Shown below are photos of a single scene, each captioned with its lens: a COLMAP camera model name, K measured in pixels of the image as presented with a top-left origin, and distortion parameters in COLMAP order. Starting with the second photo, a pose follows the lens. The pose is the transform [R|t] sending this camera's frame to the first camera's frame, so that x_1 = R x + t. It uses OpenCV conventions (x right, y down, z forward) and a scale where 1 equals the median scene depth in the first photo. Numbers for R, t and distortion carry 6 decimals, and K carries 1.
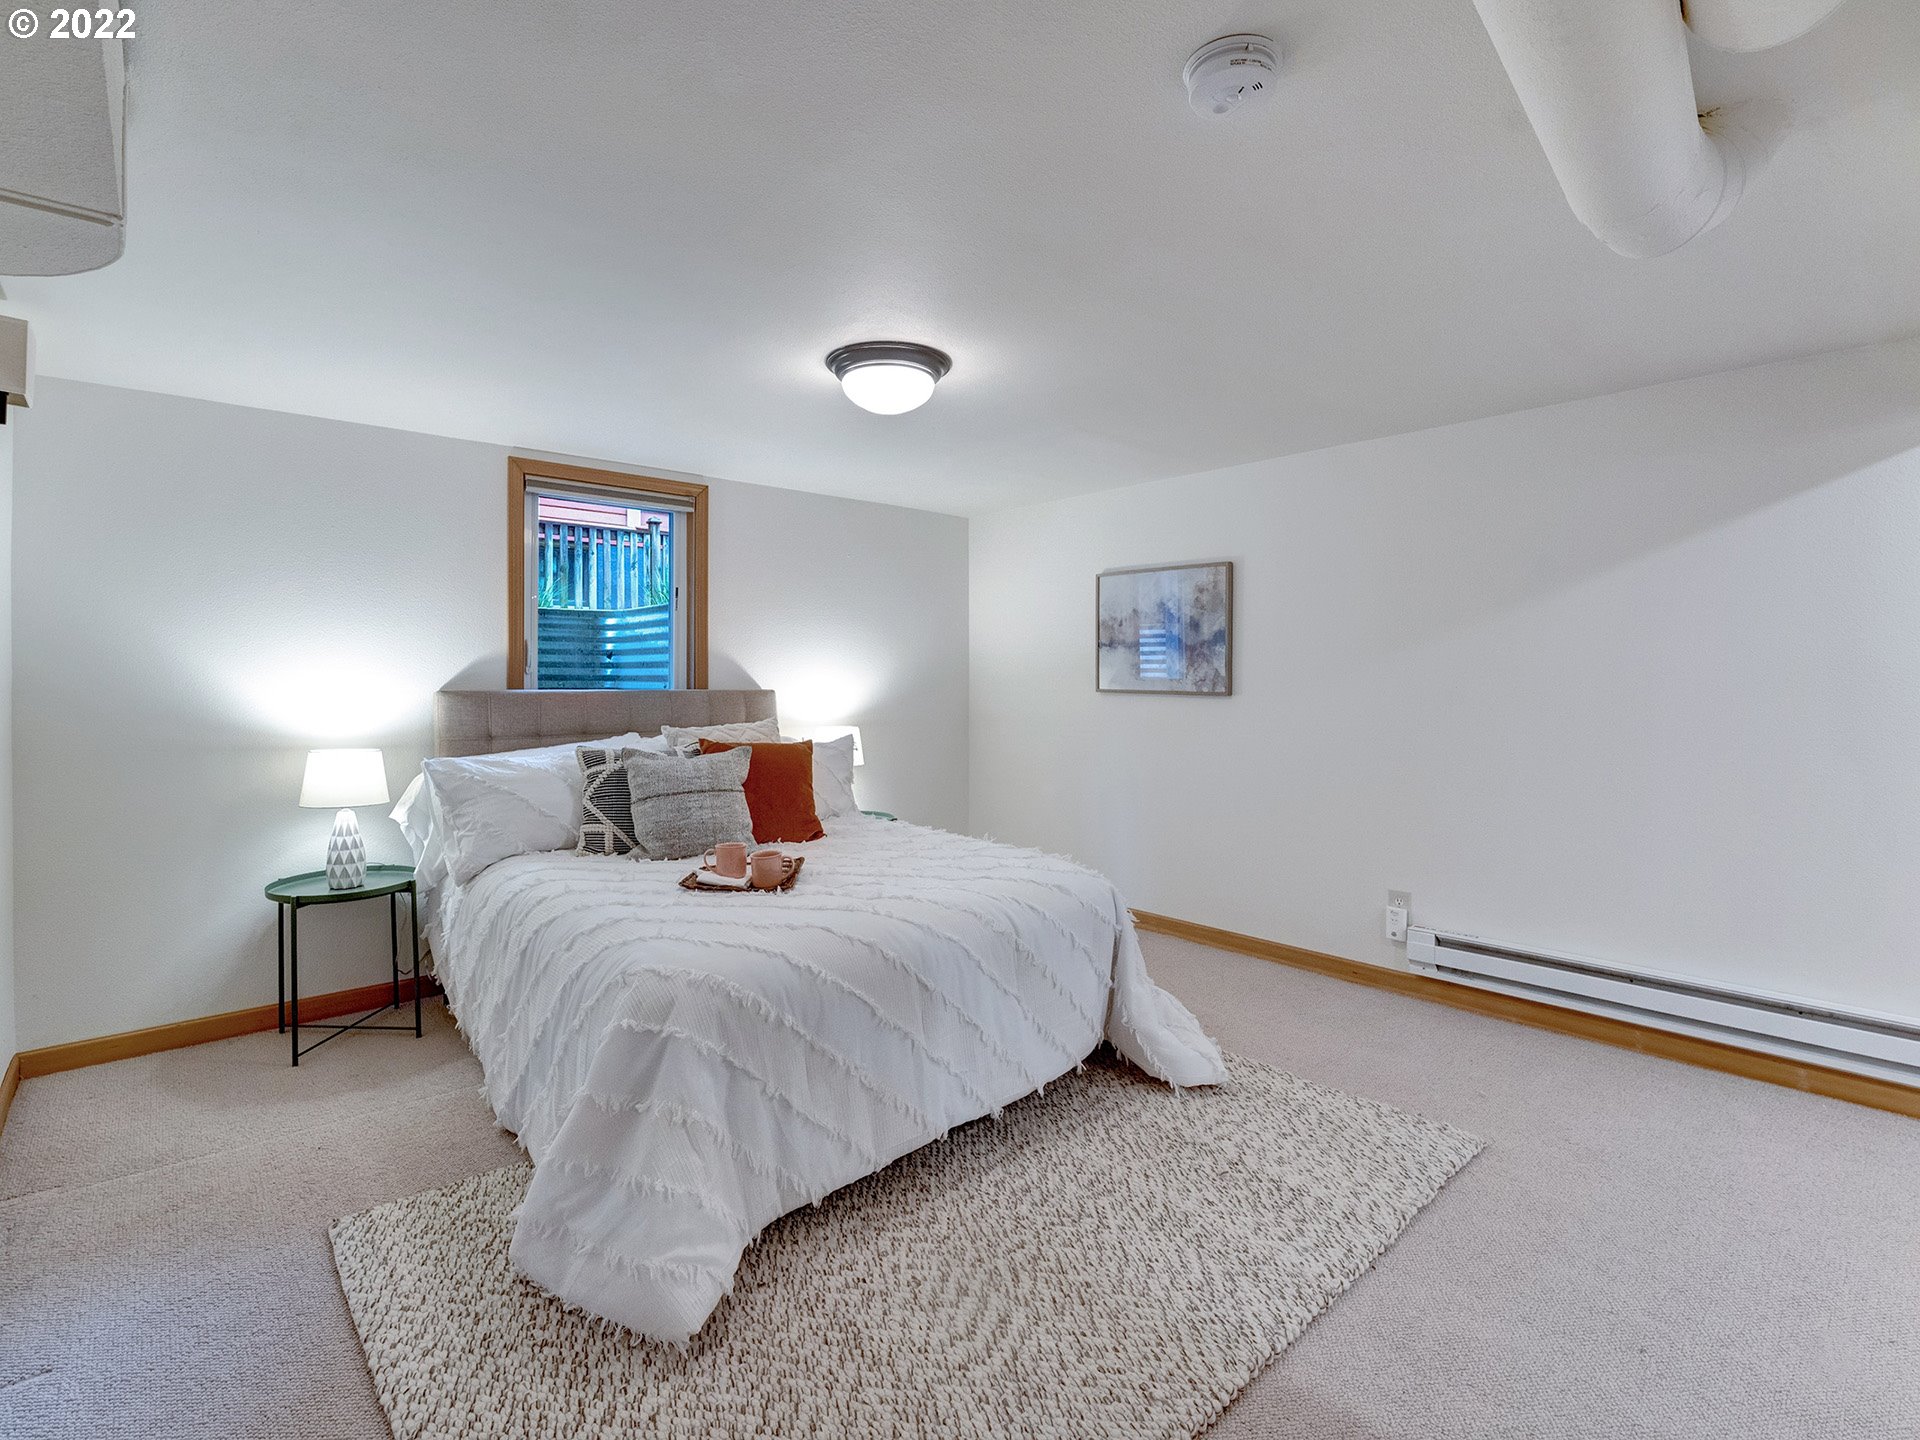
lens RADIAL K [[891.3, 0, 960.0], [0, 891.3, 720.0], [0, 0, 1]] dist [-0.042649, -0.000272]
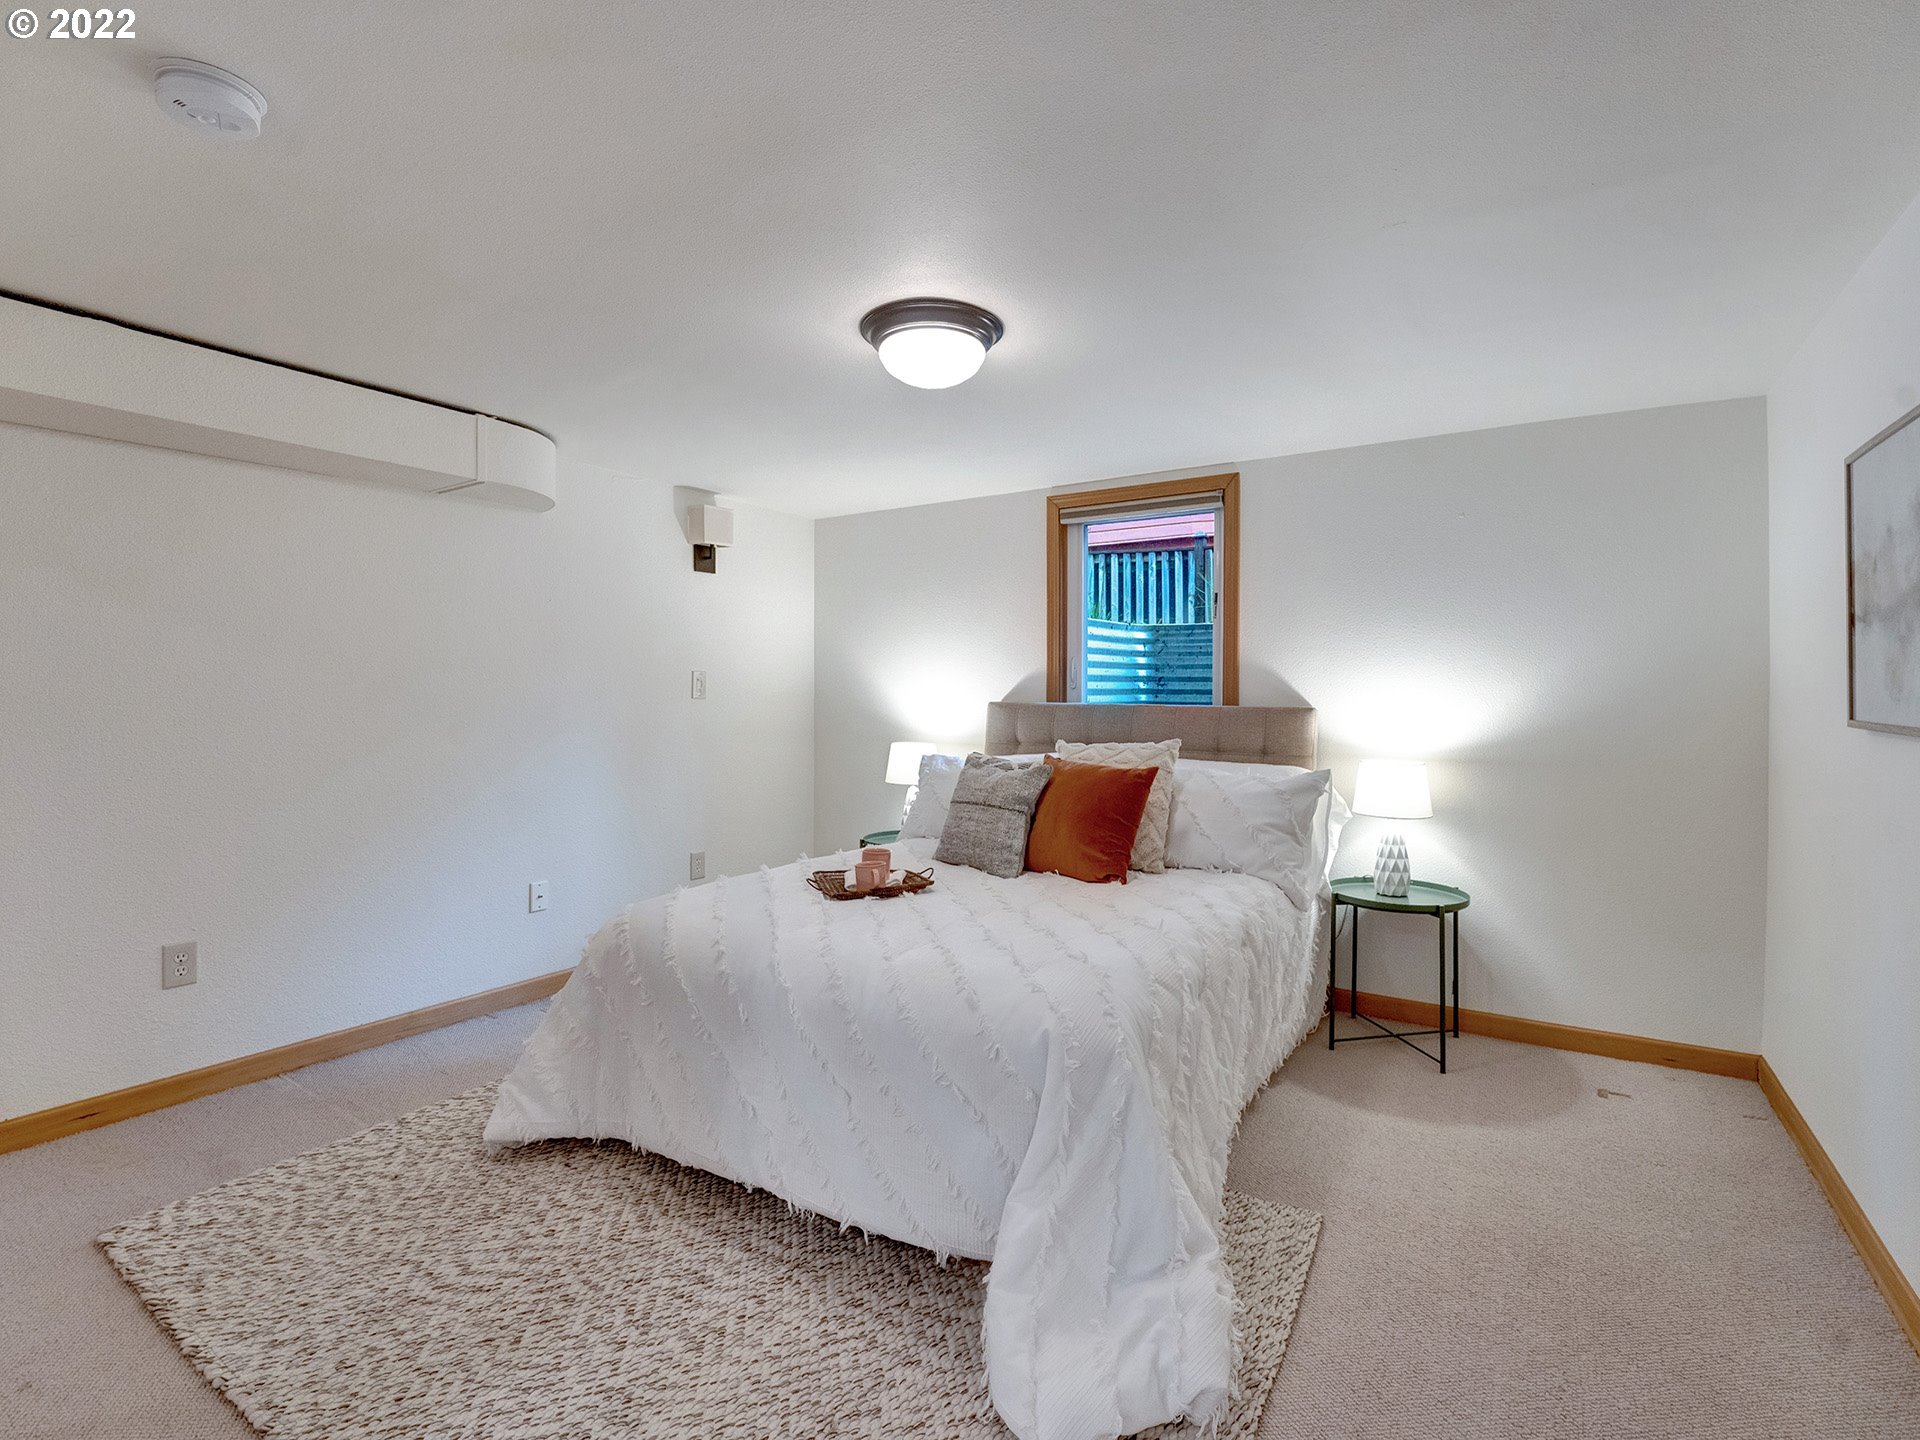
lens RADIAL K [[935.0, 0, 955.7], [0, 935.0, 689.9], [0, 0, 1]] dist [0.001167, 0.000026]
pose [[0.243079, 0.000363, -0.970007, 0.538524], [-0.047931, 0.998783, -0.011638, -0.026468], [0.968822, 0.049322, 0.242800, 0.514420]]
